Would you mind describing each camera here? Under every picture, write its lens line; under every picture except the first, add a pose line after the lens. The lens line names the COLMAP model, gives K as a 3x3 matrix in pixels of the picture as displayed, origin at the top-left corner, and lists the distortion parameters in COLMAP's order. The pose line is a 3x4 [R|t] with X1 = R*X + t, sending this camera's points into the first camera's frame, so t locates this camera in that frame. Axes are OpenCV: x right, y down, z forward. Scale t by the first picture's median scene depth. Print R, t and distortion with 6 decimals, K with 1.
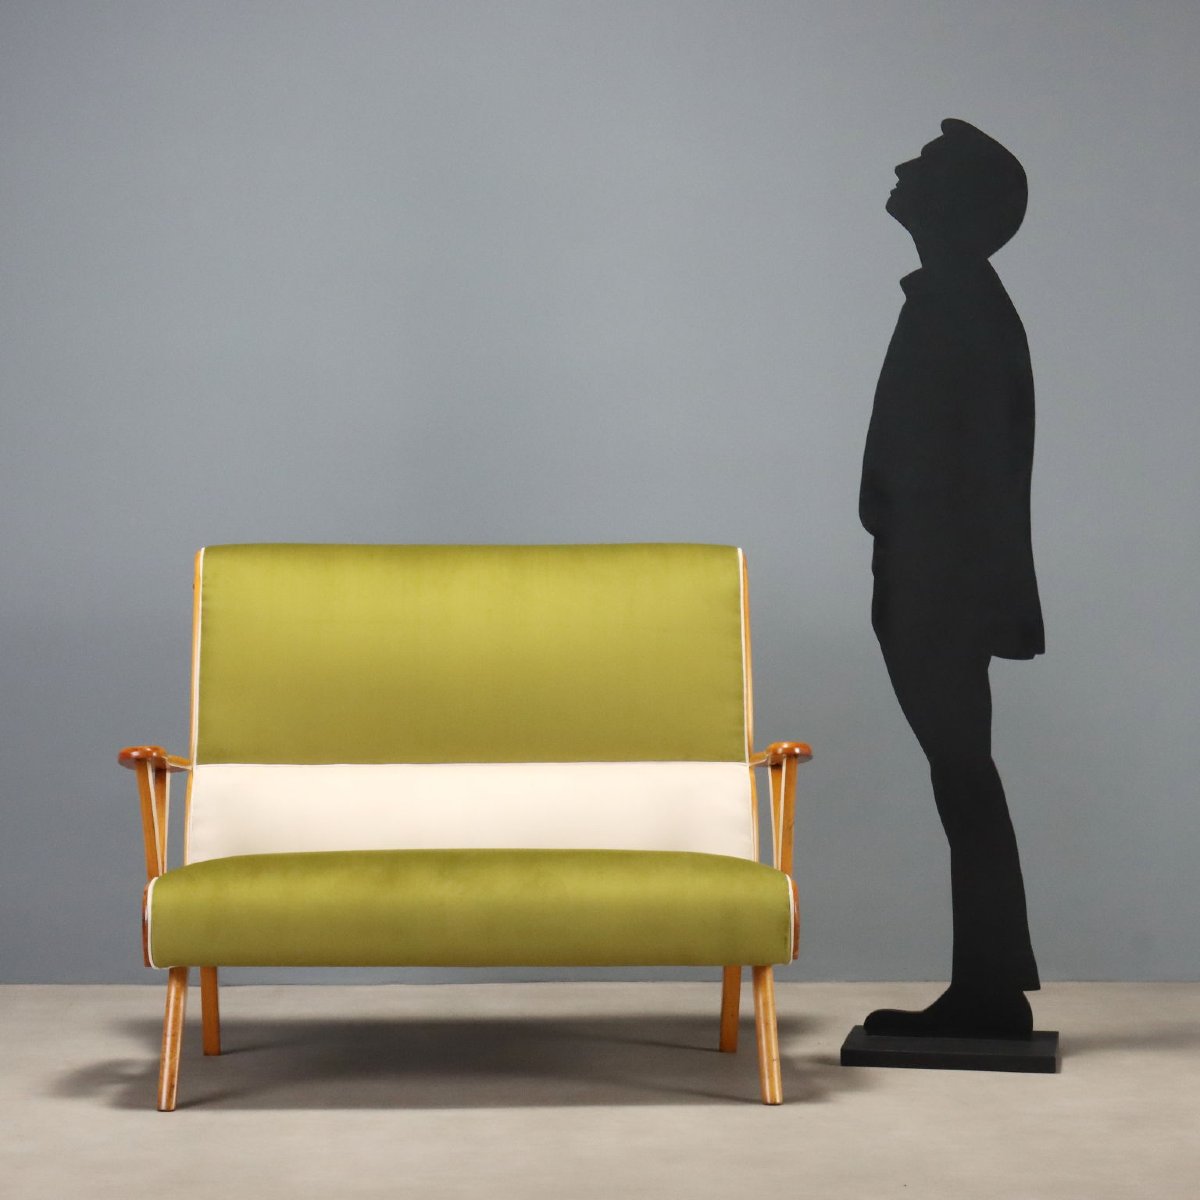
lens RADIAL K [[2997.9, 0, 600.7], [0, 2997.9, 599.3], [0, 0, 1]] dist [0.080026, 0.000000]
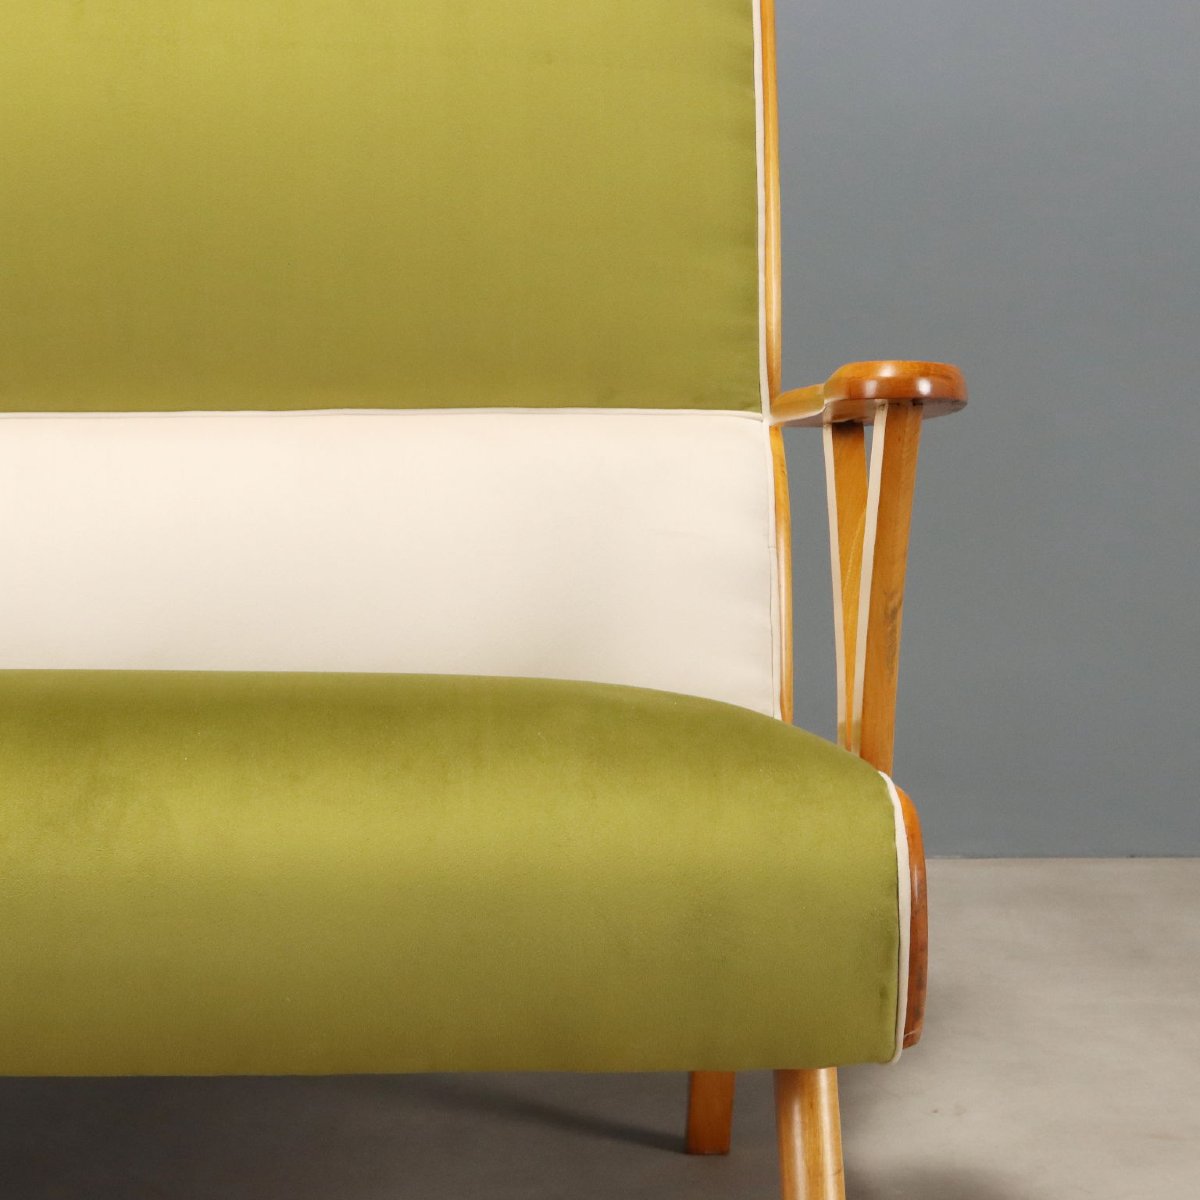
lens RADIAL K [[2997.9, 0, 598.9], [0, 2997.9, 598.7], [0, 0, 1]] dist [0.080026, 0.000000]
pose [[0.999978, 0.004736, -0.004691, 0.030291], [-0.004089, 0.991577, 0.129455, 0.029400], [0.005264, -0.129433, 0.991574, 0.632484]]
